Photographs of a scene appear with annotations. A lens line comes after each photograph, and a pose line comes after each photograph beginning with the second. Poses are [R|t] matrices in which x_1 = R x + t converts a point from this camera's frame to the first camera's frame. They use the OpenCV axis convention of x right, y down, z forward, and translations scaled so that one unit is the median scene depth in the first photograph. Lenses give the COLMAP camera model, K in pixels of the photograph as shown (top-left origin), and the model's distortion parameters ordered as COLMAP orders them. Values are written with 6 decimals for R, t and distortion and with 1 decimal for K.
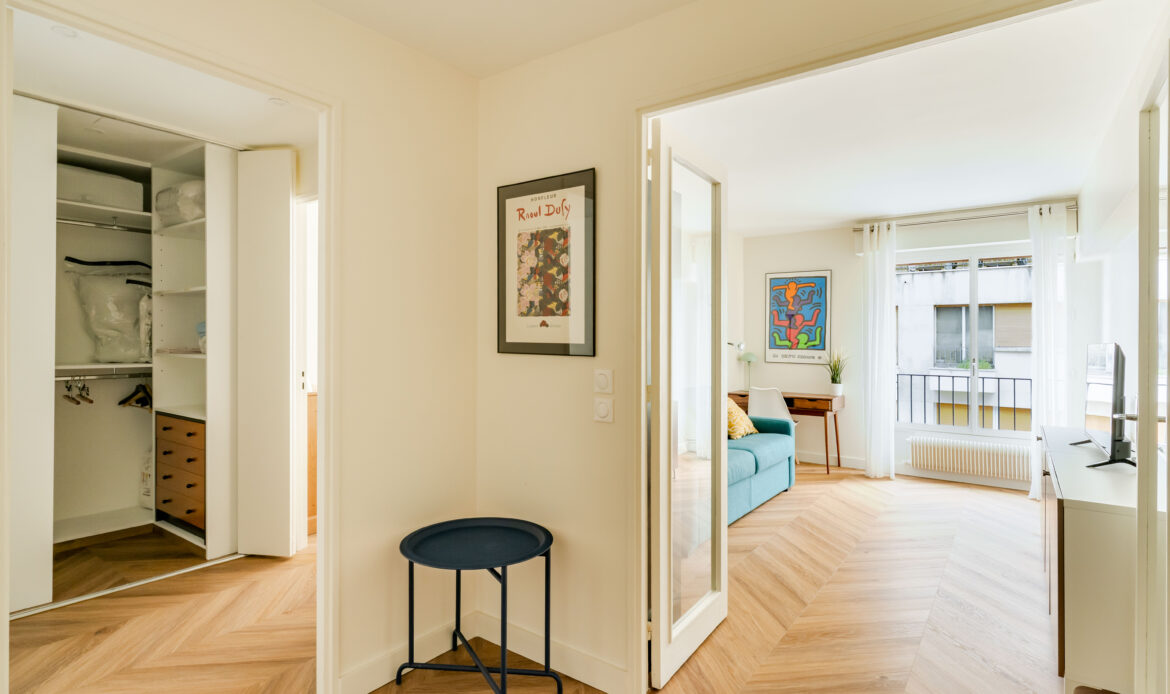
lens RADIAL K [[579.4, 0, 584.4], [0, 579.4, 341.9], [0, 0, 1]] dist [0.003828, 0.000270]
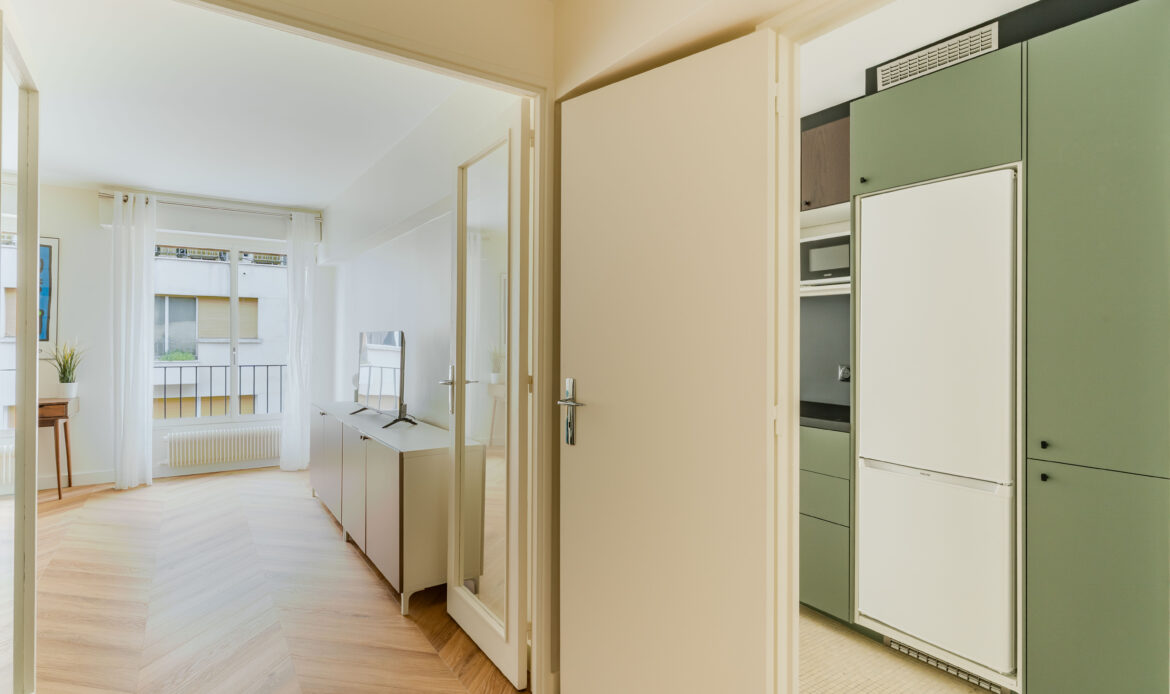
lens RADIAL K [[586.3, 0, 580.3], [0, 586.3, 336.5], [0, 0, 1]] dist [0.003611, 0.000727]
pose [[0.337717, 0.001119, 0.941247, -0.114743], [-0.004737, 0.999989, 0.000510, 0.006174], [-0.941236, -0.004631, 0.337719, 0.092606]]
